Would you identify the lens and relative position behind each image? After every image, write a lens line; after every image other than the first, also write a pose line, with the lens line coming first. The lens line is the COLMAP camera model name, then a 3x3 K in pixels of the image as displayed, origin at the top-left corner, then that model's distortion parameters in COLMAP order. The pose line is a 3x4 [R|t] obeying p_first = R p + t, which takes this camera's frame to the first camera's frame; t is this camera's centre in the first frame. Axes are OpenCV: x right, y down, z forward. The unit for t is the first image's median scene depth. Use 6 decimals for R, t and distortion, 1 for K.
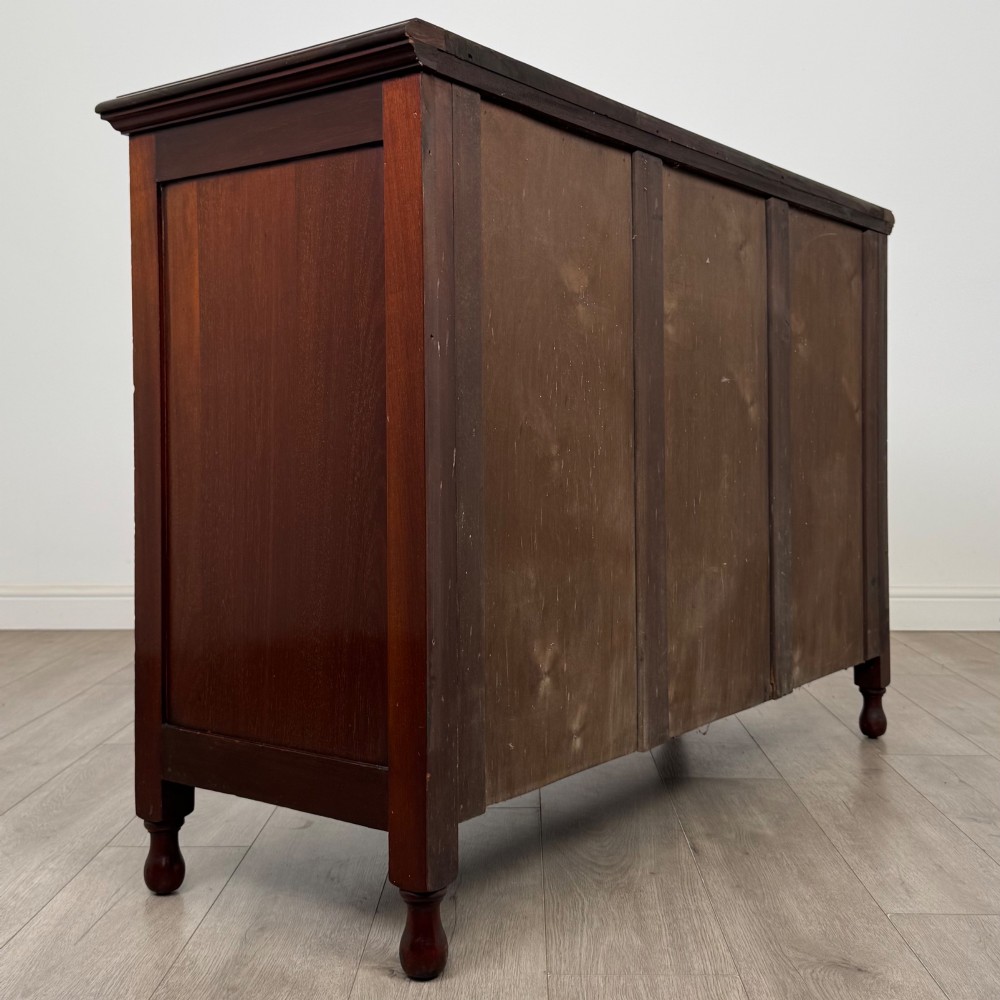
lens RADIAL K [[1266.7, 0, 494.7], [0, 1266.7, 488.5], [0, 0, 1]] dist [0.062337, 0.000000]
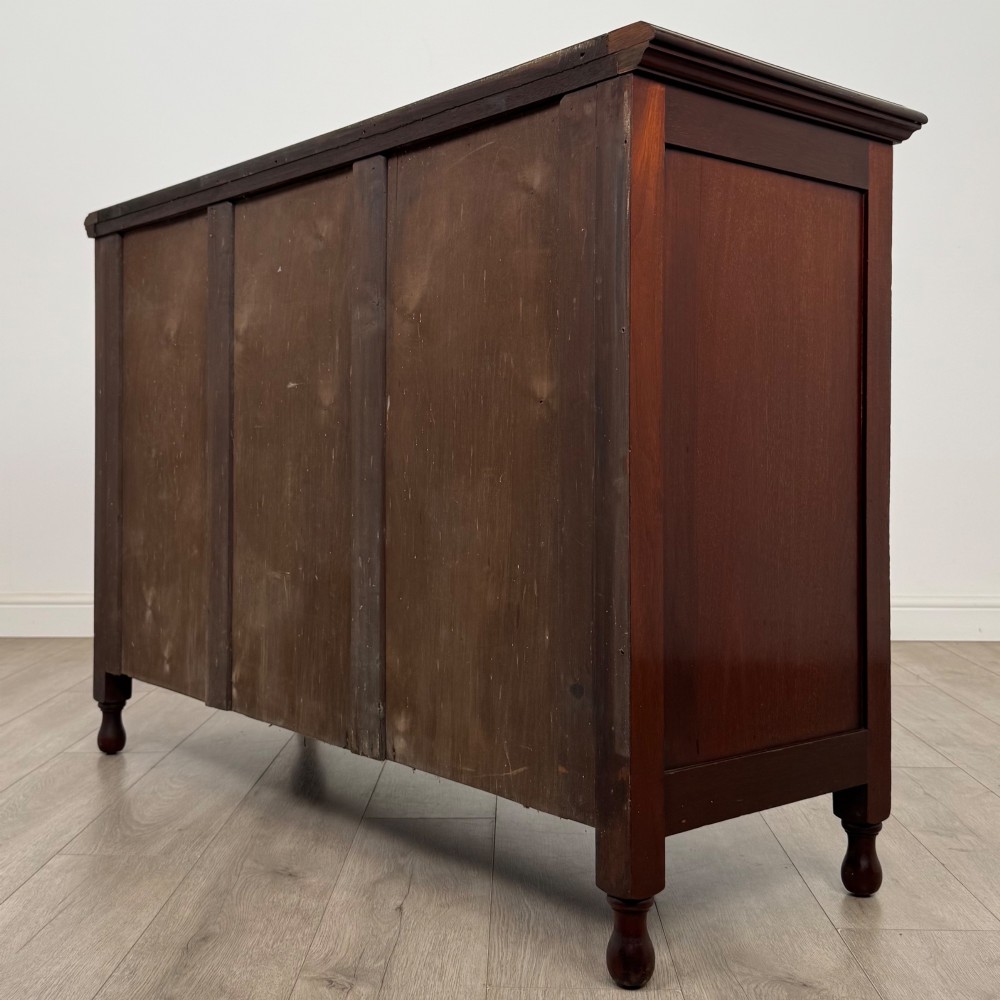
lens RADIAL K [[1266.7, 0, 505.0], [0, 1266.7, 500.2], [0, 0, 1]] dist [0.062337, 0.000000]
pose [[-0.214024, 0.038254, -0.976079, 1.224012], [-0.041371, 0.997981, 0.048184, -0.056649], [0.975952, 0.050693, -0.212010, 1.521509]]
